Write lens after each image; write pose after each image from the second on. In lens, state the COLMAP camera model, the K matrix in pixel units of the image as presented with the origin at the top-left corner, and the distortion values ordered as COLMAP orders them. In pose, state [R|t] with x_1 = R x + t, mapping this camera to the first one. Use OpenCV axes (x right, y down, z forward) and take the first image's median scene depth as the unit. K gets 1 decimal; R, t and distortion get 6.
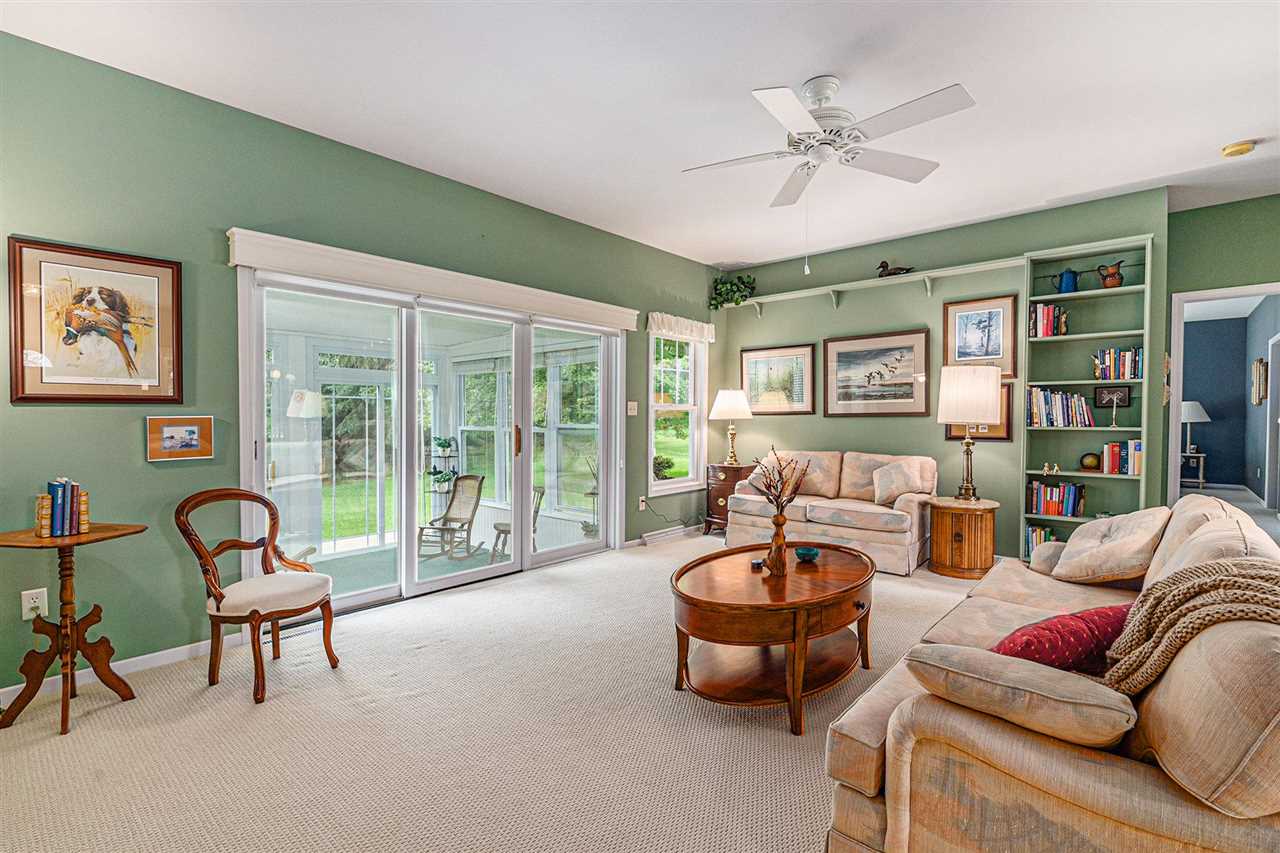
lens RADIAL K [[585.5, 0, 645.0], [0, 585.5, 427.2], [0, 0, 1]] dist [-0.011941, -0.000127]
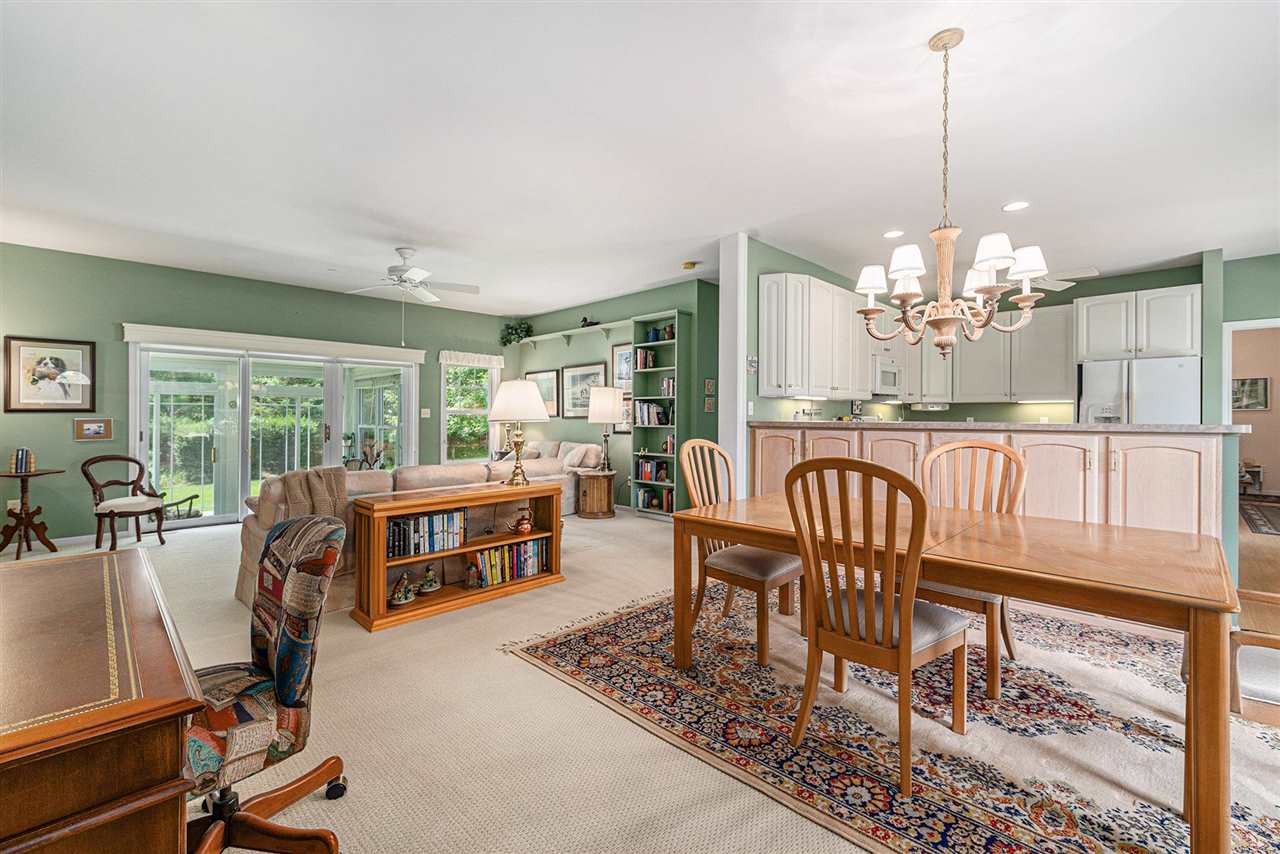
lens RADIAL K [[552.8, 0, 645.3], [0, 552.8, 414.9], [0, 0, 1]] dist [0.002326, 0.000076]
pose [[0.998768, 0.000267, -0.049626, 0.891702], [-0.001404, 0.999737, -0.022878, 0.007214], [0.049606, 0.022919, 0.998506, -0.606488]]
